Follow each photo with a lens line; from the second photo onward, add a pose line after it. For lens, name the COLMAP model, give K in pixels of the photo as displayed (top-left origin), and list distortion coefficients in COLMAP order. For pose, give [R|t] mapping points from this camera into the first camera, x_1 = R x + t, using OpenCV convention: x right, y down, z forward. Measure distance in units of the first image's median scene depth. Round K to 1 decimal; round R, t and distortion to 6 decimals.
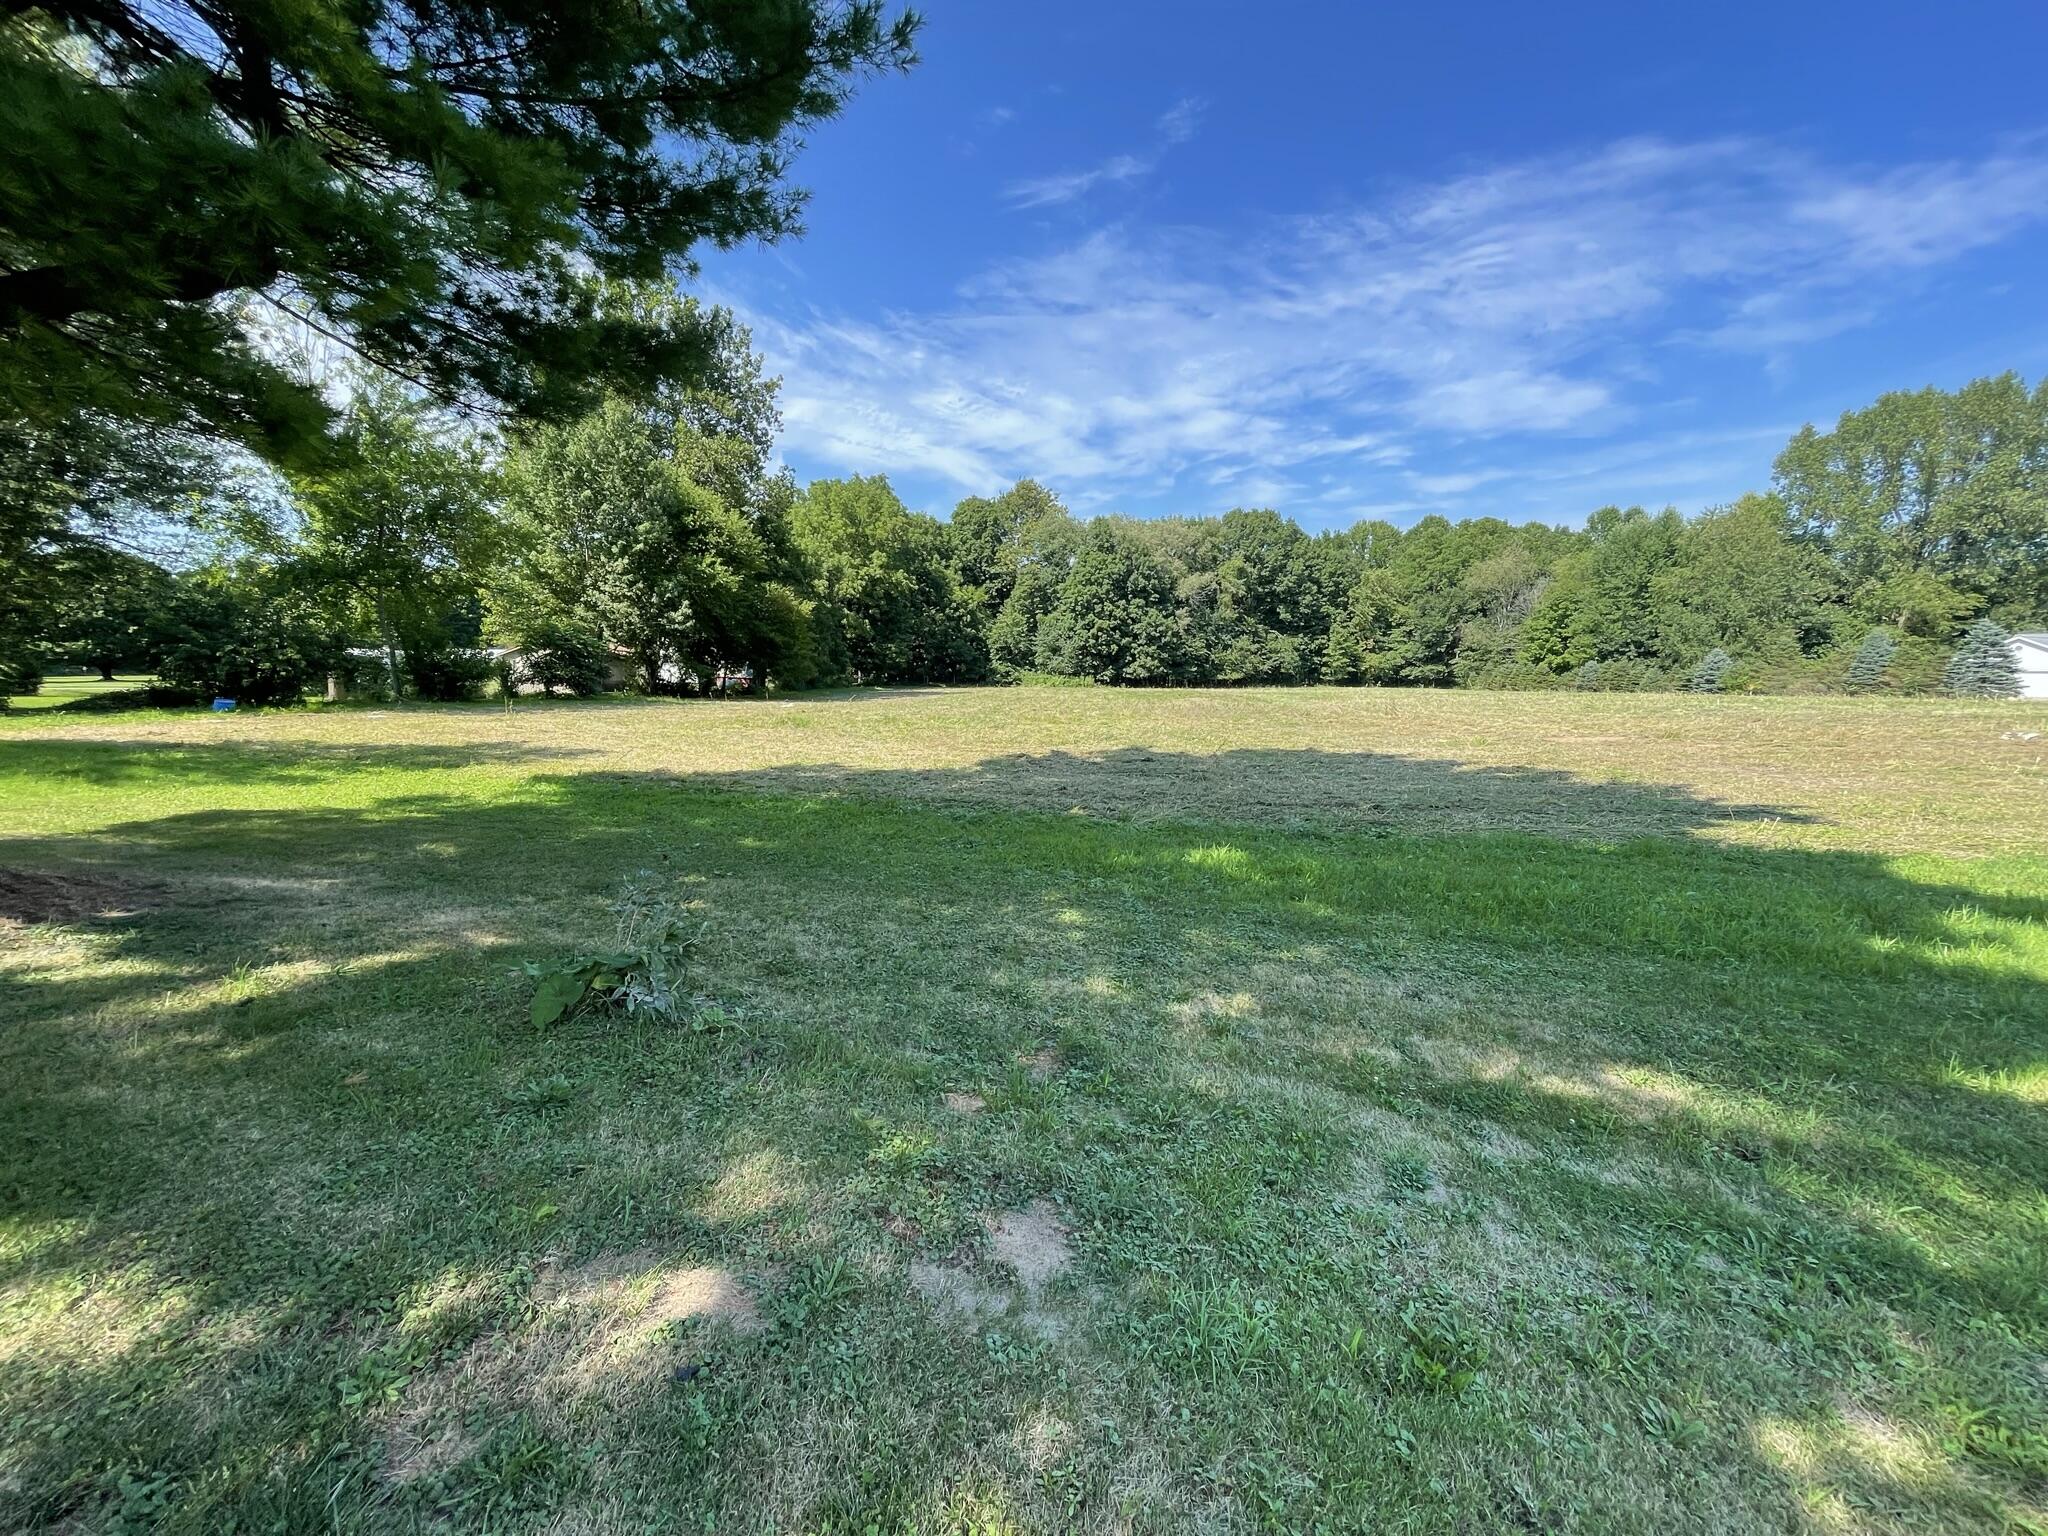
lens RADIAL K [[824.8, 0, 1027.0], [0, 824.8, 760.9], [0, 0, 1]] dist [0.009531, -0.000771]
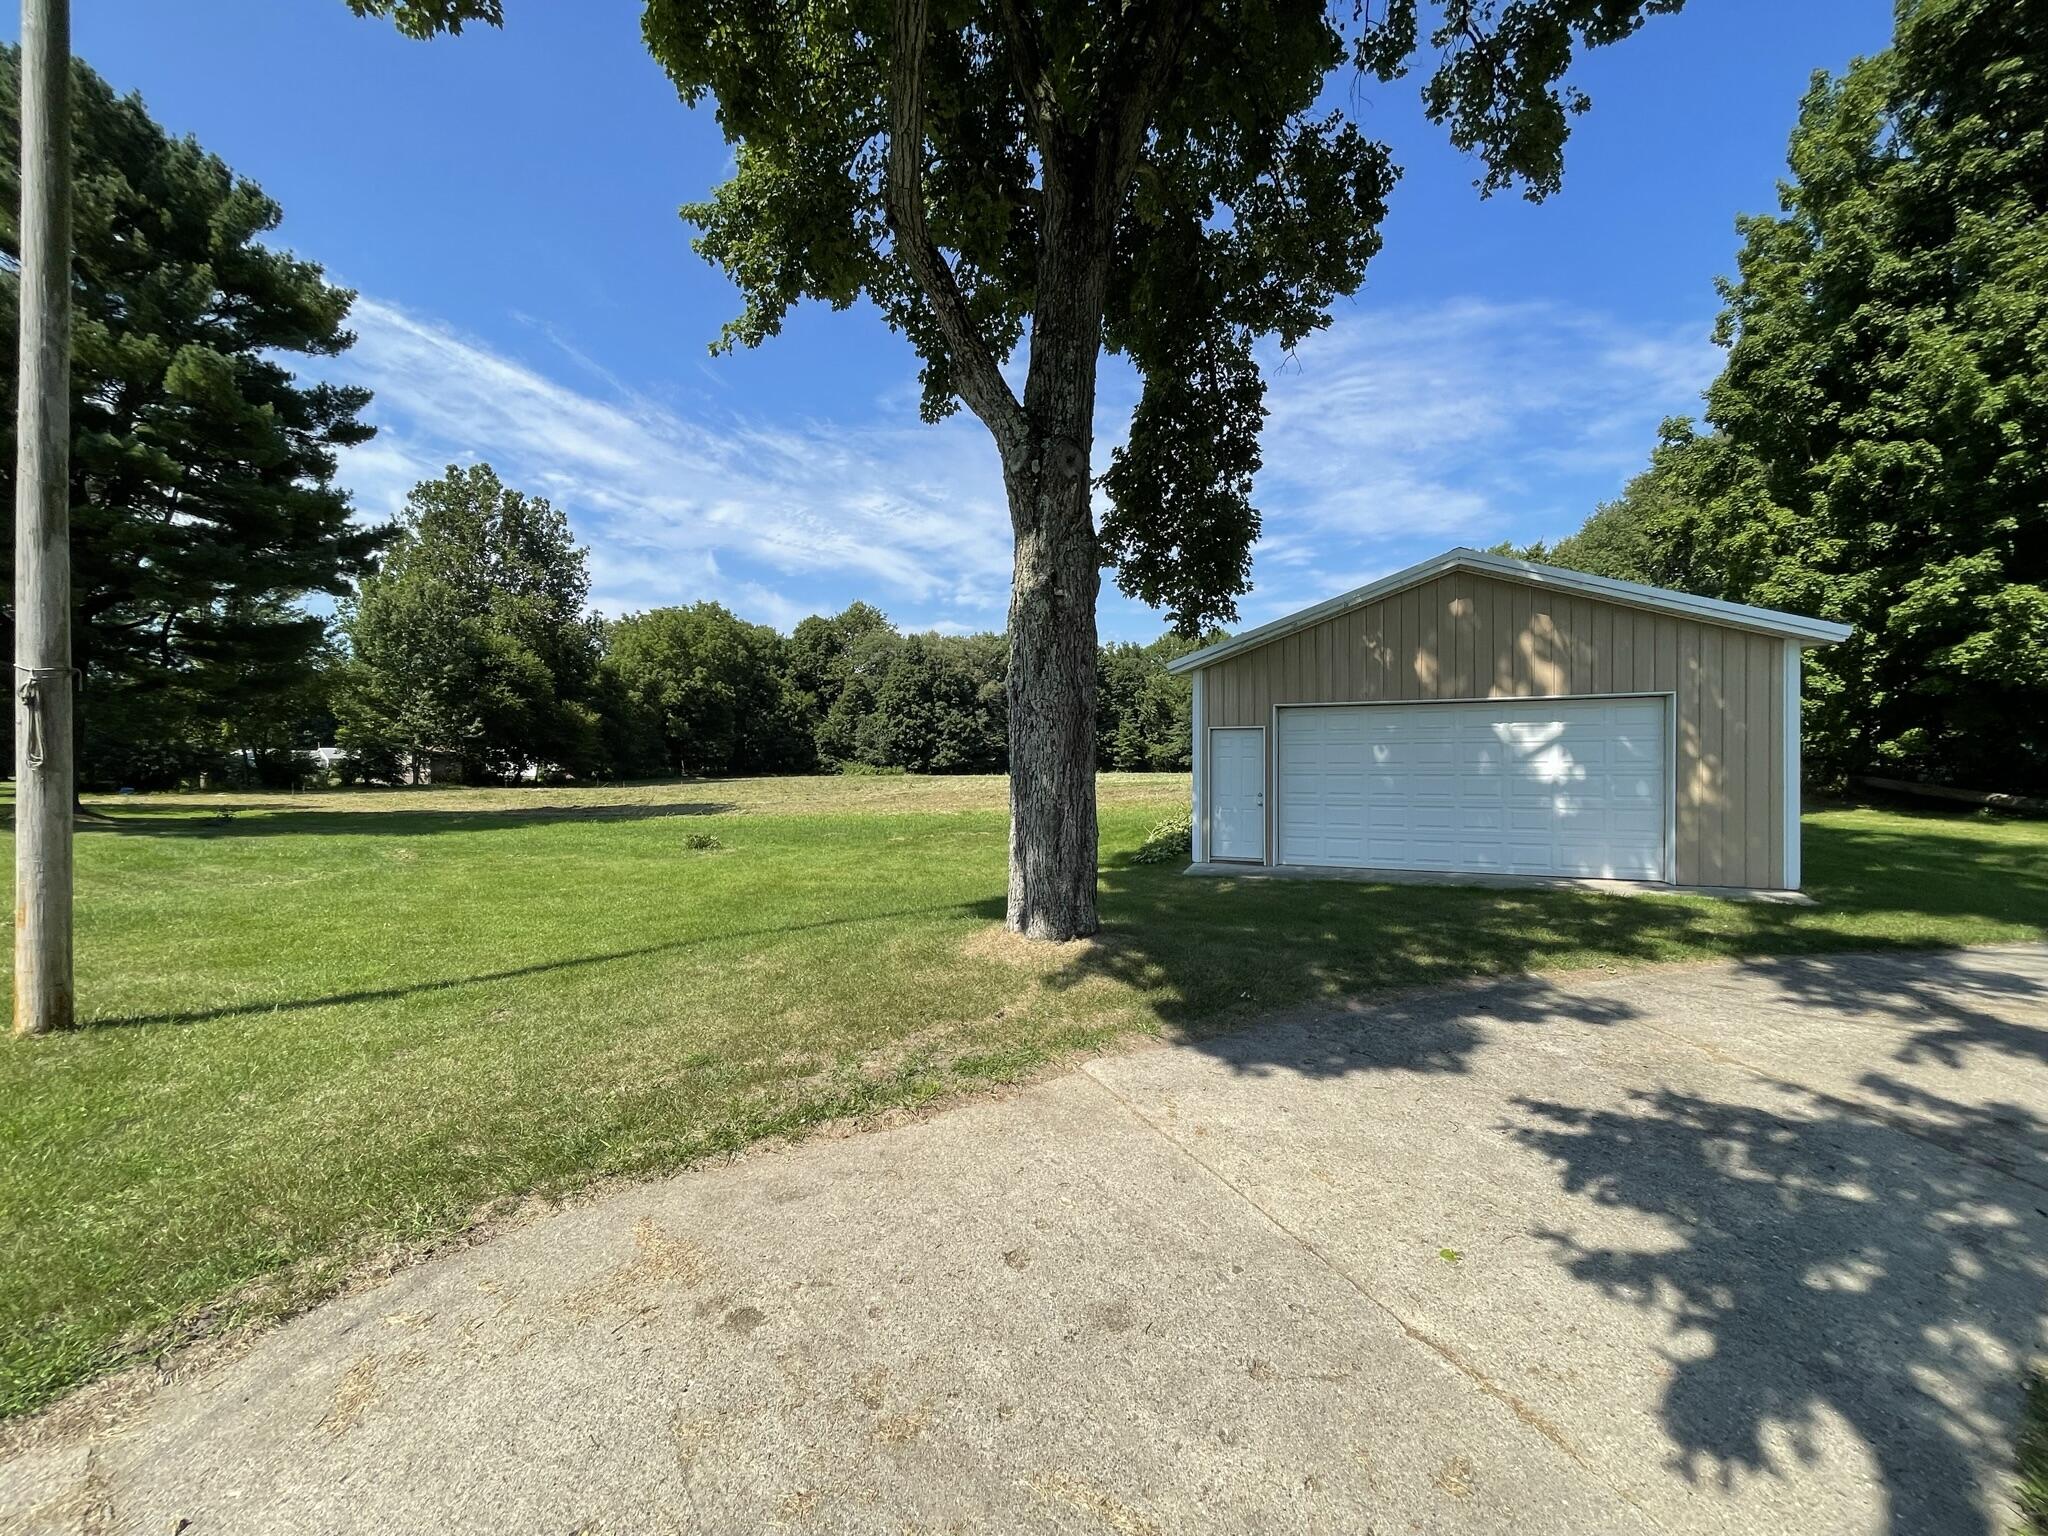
lens RADIAL K [[824.8, 0, 1037.2], [0, 824.8, 788.4], [0, 0, 1]] dist [0.009531, -0.000771]
pose [[0.996788, -0.013688, 0.078905, 0.170925], [0.019435, 0.997176, -0.072538, 0.019405], [-0.077689, 0.073839, 0.994240, -0.191398]]
